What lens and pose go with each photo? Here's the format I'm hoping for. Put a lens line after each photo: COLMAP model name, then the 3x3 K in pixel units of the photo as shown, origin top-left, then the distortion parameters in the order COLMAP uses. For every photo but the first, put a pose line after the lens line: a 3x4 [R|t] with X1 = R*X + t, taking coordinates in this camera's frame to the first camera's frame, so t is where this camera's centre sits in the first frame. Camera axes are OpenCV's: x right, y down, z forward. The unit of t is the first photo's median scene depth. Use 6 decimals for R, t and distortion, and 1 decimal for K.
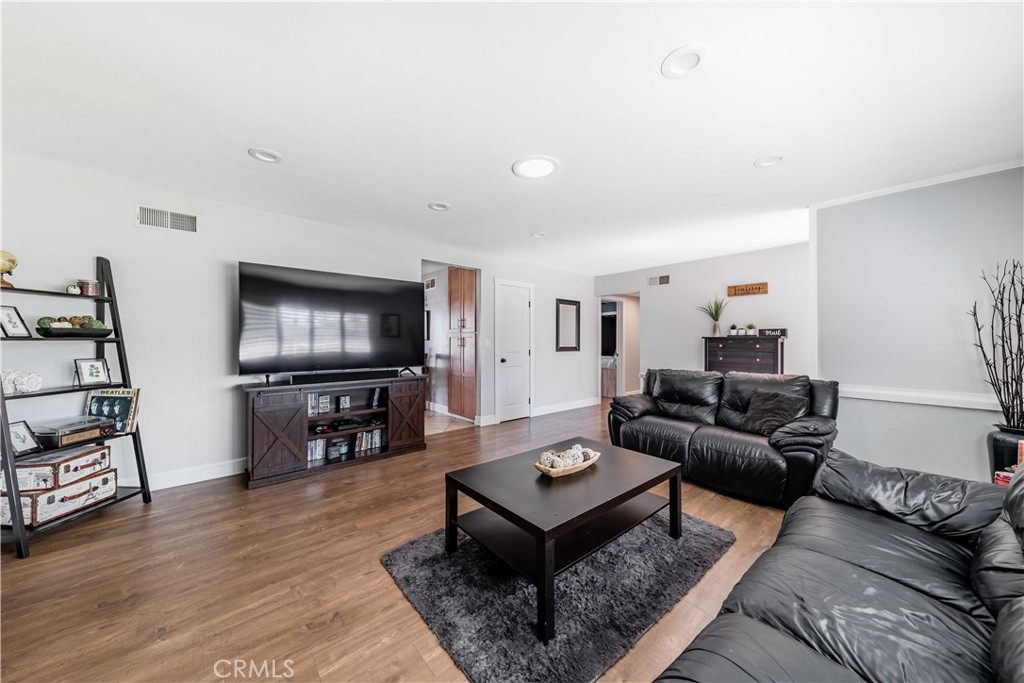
lens RADIAL K [[352.0, 0, 510.7], [0, 352.0, 339.3], [0, 0, 1]] dist [0.001017, 0.000078]
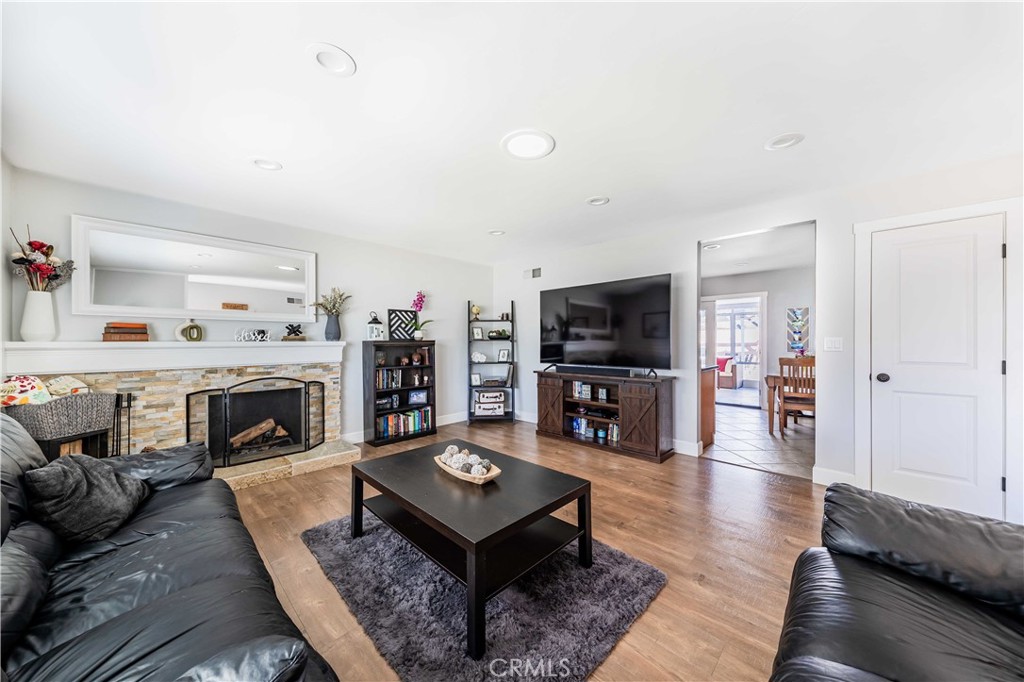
lens RADIAL K [[352.0, 0, 512.9], [0, 352.0, 342.3], [0, 0, 1]] dist [0.001017, 0.000078]
pose [[0.081234, 0.003459, -0.996689, 0.655079], [0.008678, 0.999954, 0.004177, 0.001982], [0.996657, -0.008989, 0.081200, 0.611464]]
